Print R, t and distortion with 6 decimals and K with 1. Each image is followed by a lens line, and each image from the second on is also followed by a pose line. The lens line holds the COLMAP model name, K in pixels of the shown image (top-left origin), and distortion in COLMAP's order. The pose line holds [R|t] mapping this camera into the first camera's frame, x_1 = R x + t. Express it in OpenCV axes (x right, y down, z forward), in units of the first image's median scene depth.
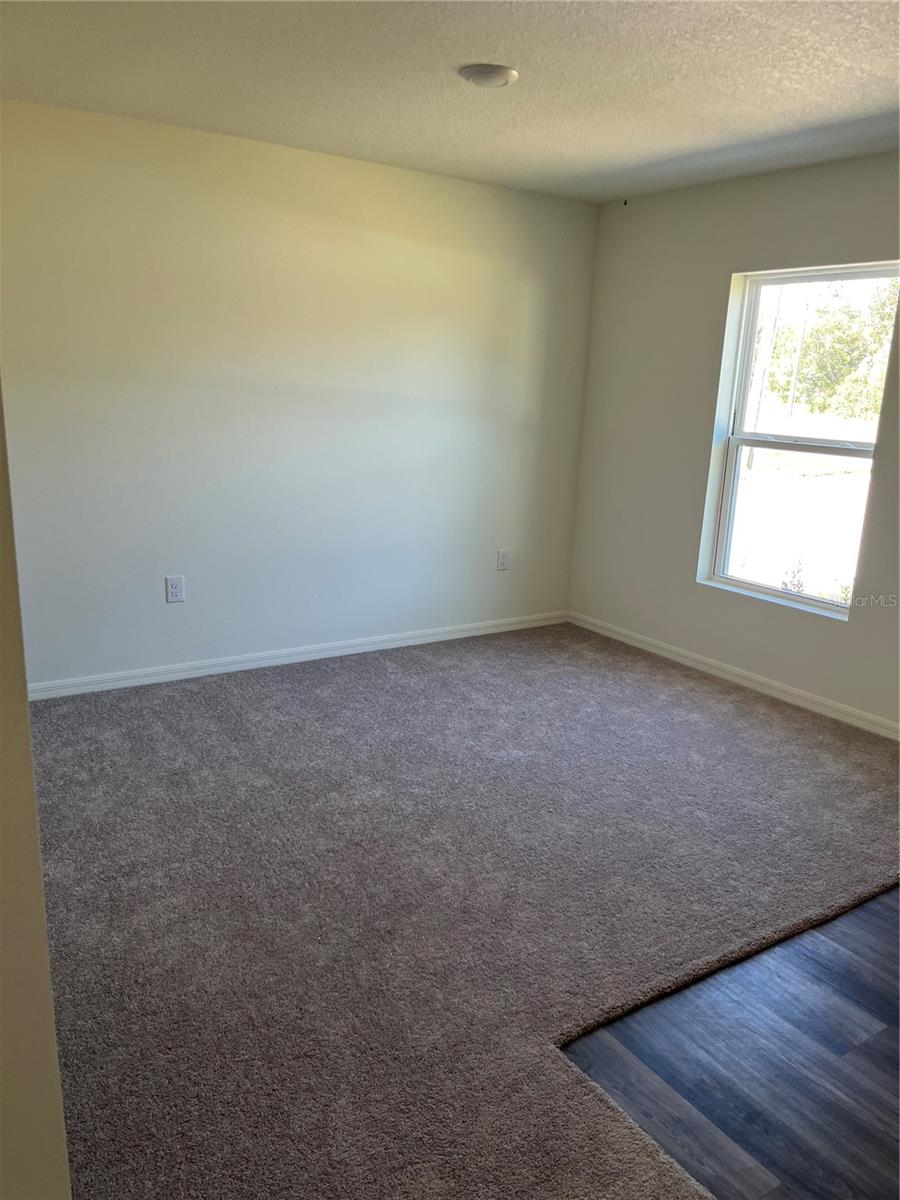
lens RADIAL K [[911.3, 0, 449.8], [0, 911.3, 600.8], [0, 0, 1]] dist [0.045969, -0.070198]
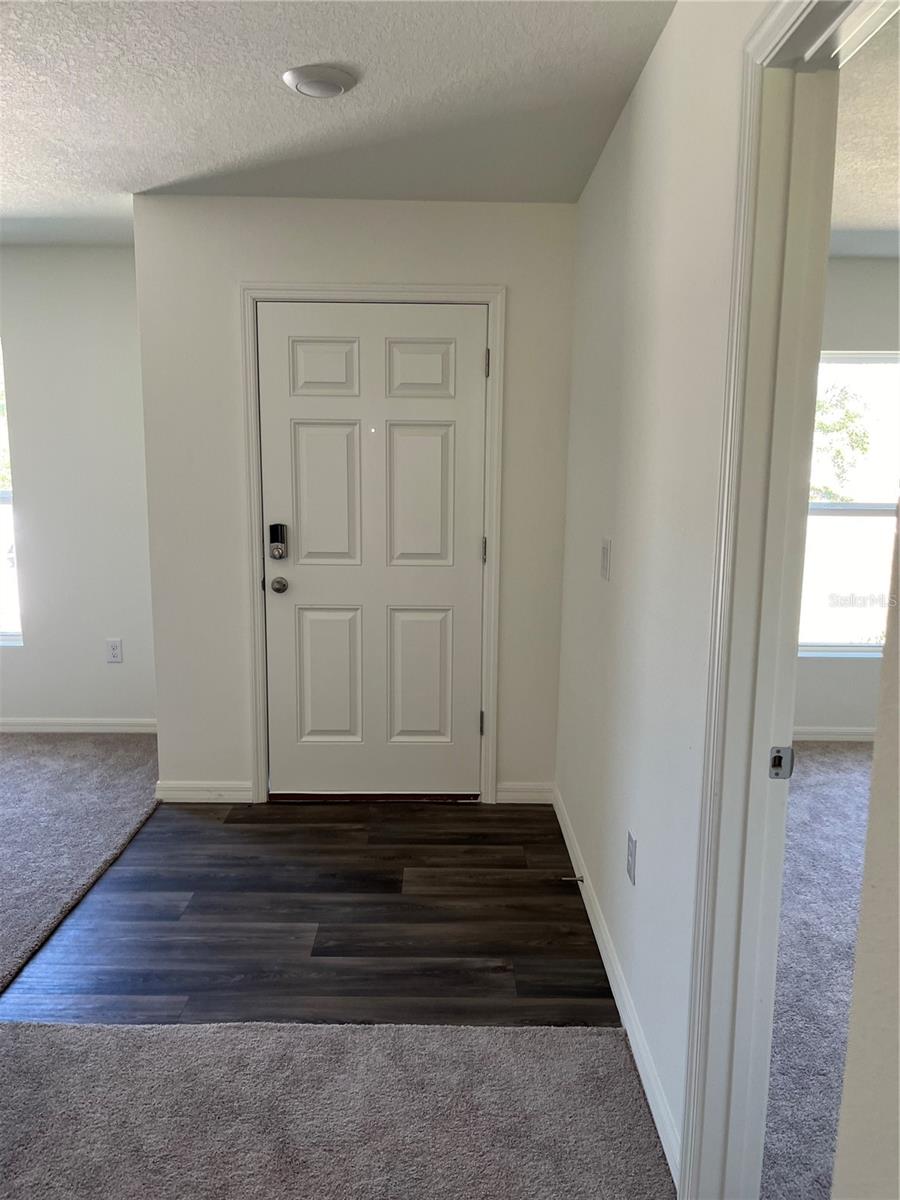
lens RADIAL K [[911.3, 0, 447.7], [0, 911.3, 620.4], [0, 0, 1]] dist [0.045969, -0.070198]
pose [[0.559226, -0.177415, 0.809809, -0.295097], [0.207746, 0.975654, 0.070286, 0.033194], [-0.802563, 0.128929, 0.582469, -0.144100]]
